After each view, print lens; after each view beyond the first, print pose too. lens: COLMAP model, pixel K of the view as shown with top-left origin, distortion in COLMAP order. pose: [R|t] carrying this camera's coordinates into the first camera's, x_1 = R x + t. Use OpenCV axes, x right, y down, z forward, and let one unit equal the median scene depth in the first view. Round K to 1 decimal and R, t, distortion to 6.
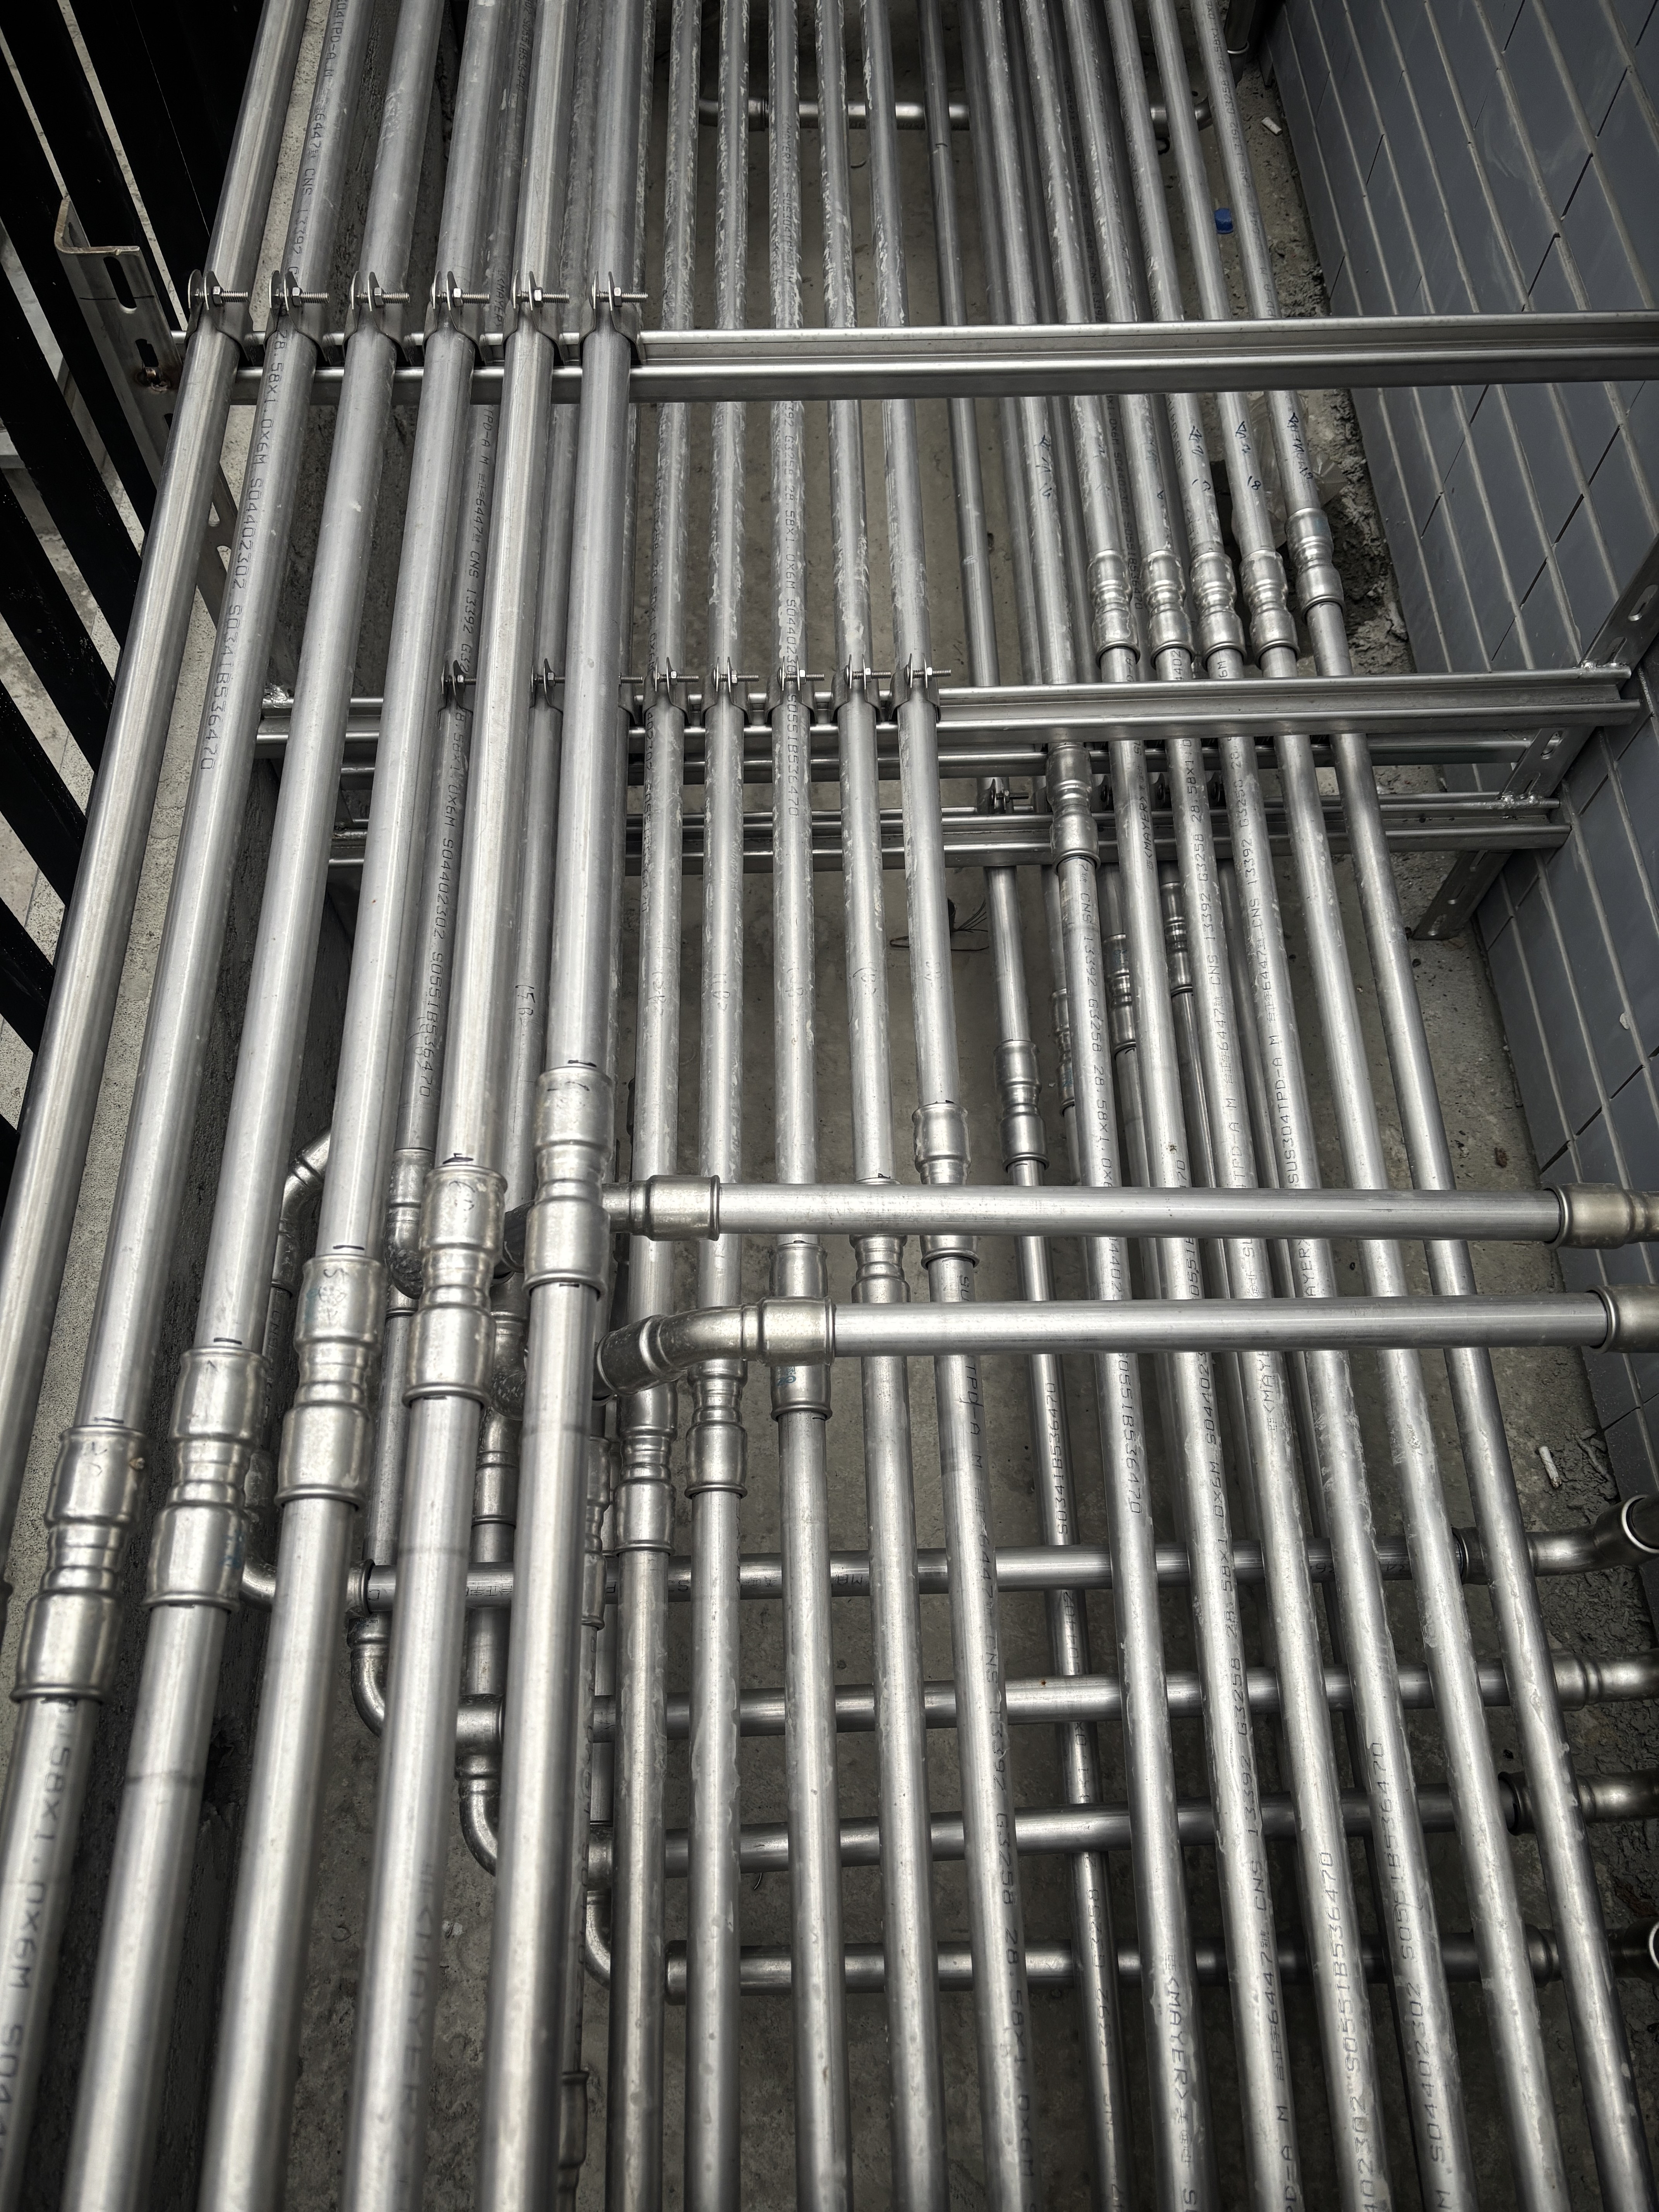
lens RADIAL K [[1649.7, 0, 816.0], [0, 1649.7, 1109.6], [0, 0, 1]] dist [0.055852, -0.076476]
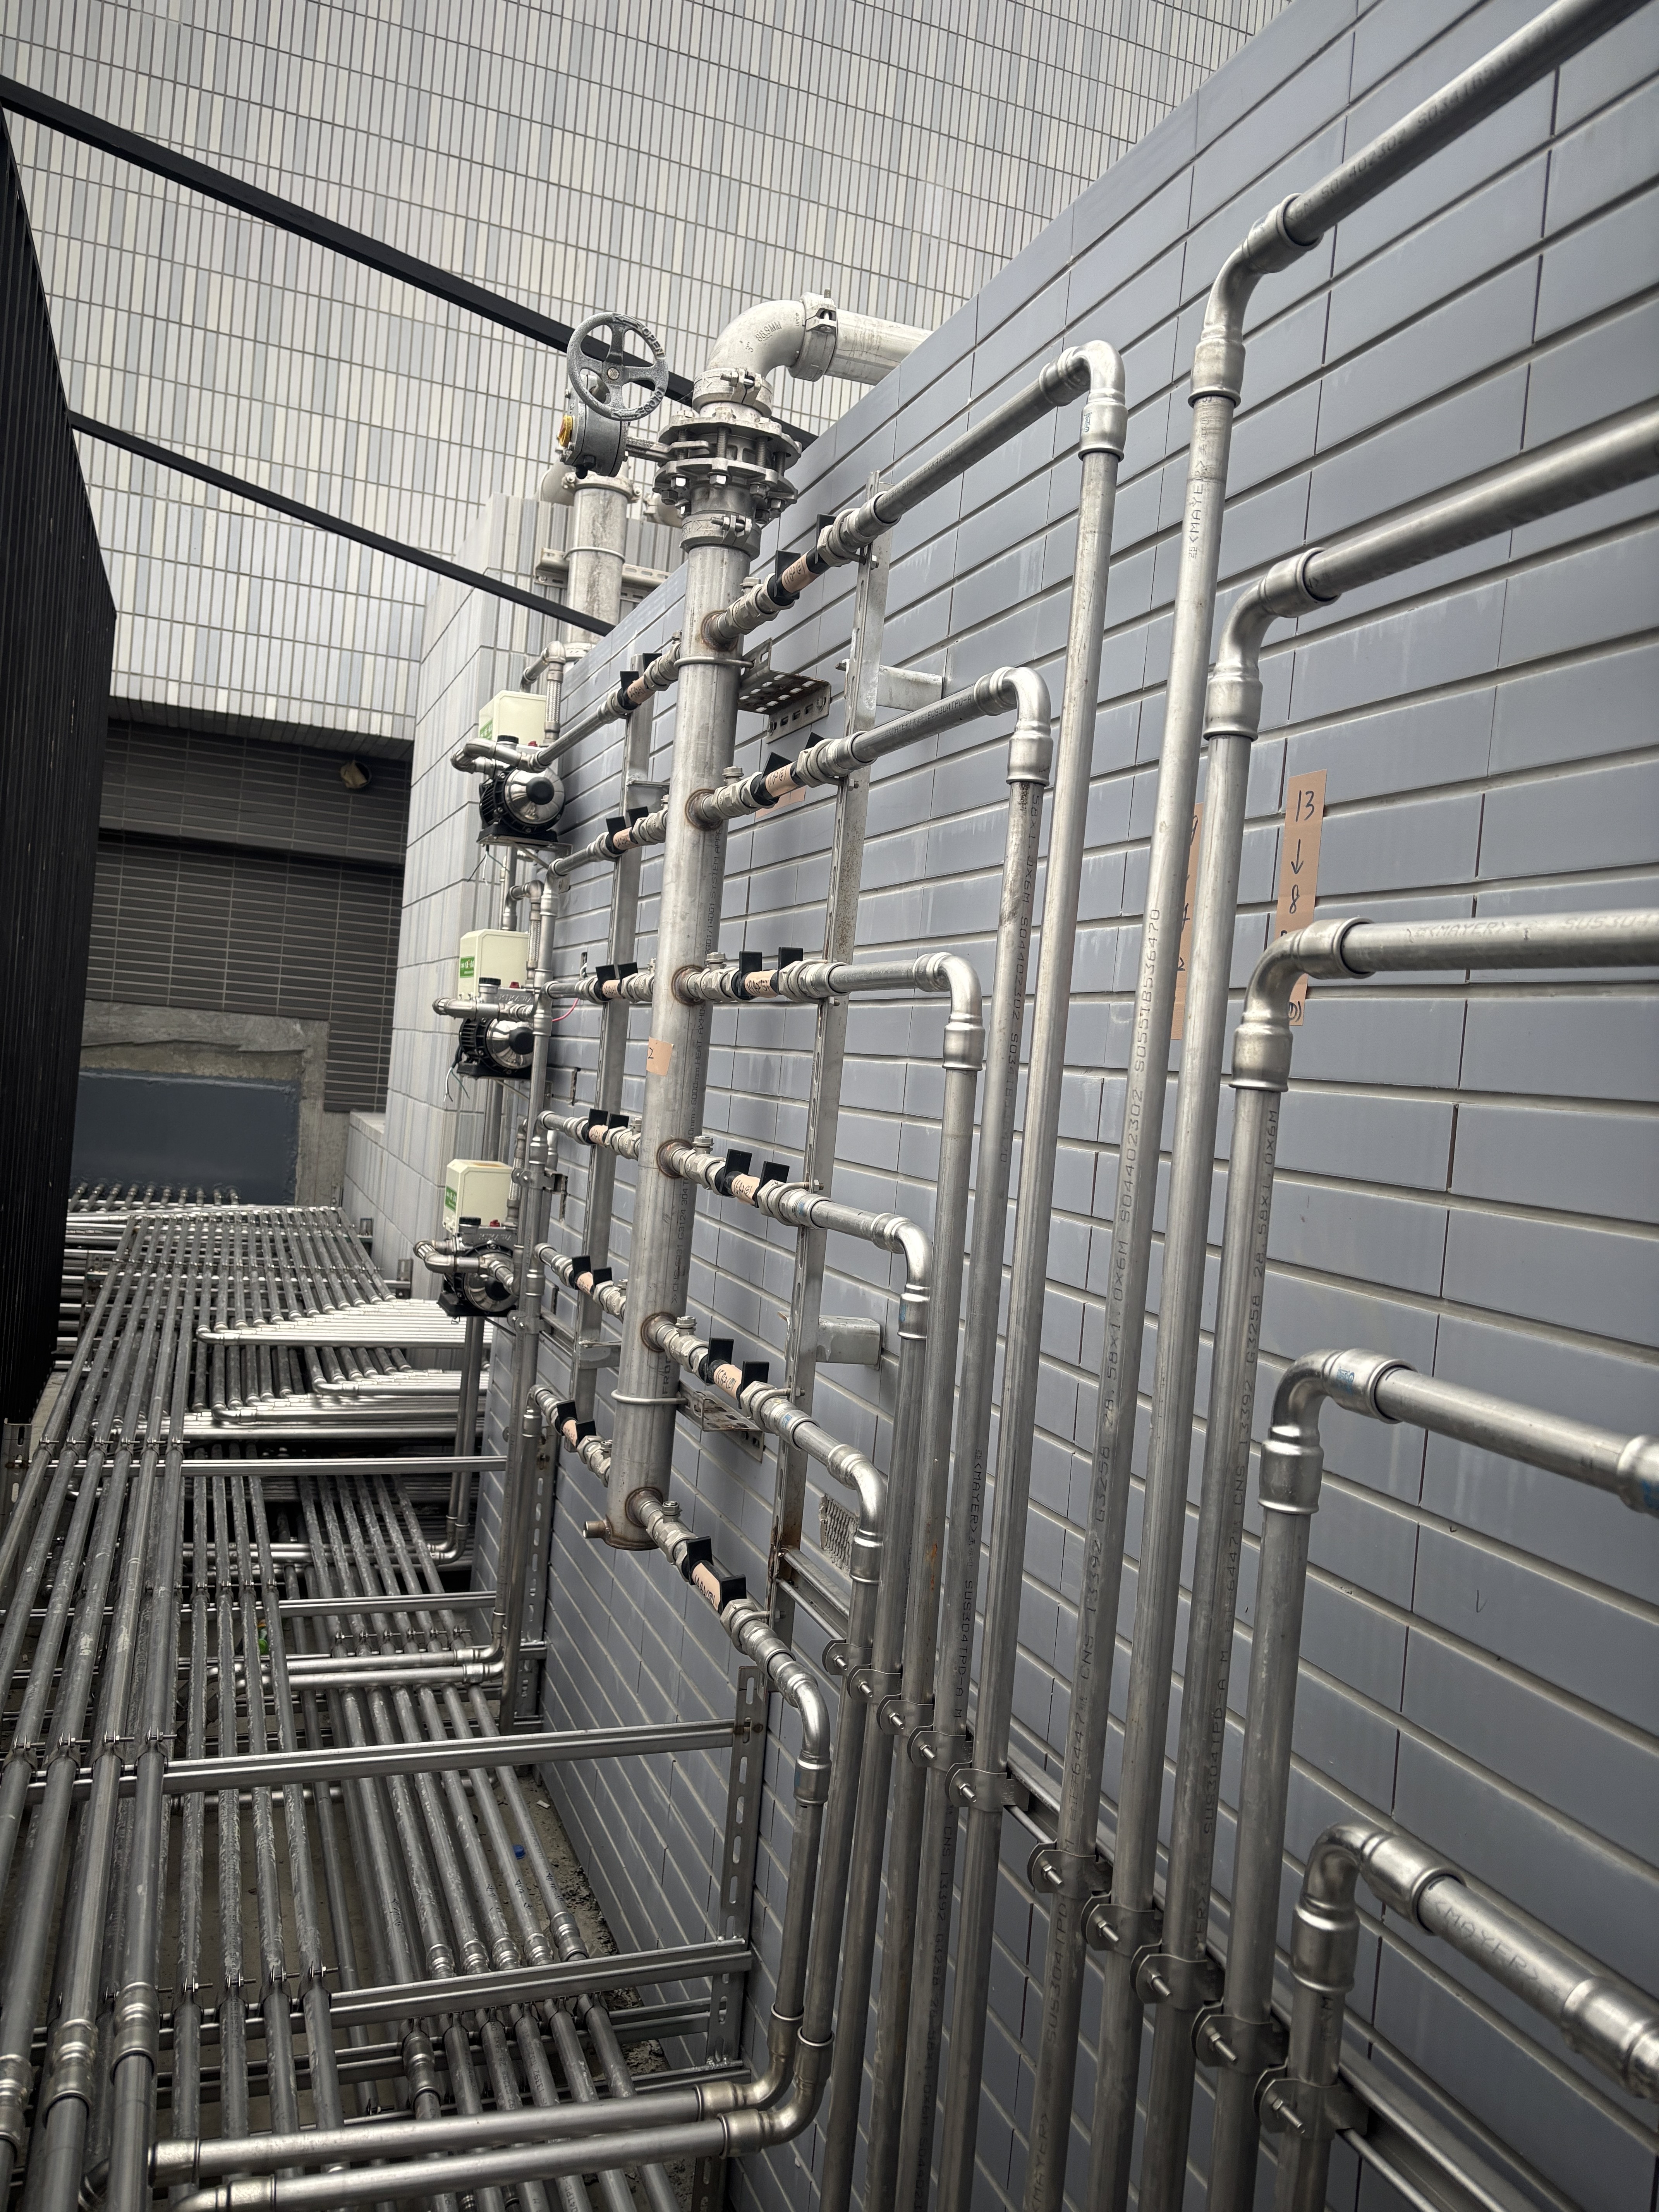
lens RADIAL K [[1721.2, 0, 843.9], [0, 1721.2, 1110.3], [0, 0, 1]] dist [0.072399, -0.090375]
pose [[0.943024, 0.037600, 0.330594, -0.048472], [0.270191, 0.493305, -0.826829, 0.887121], [-0.194173, 0.869043, 0.455039, -0.630174]]
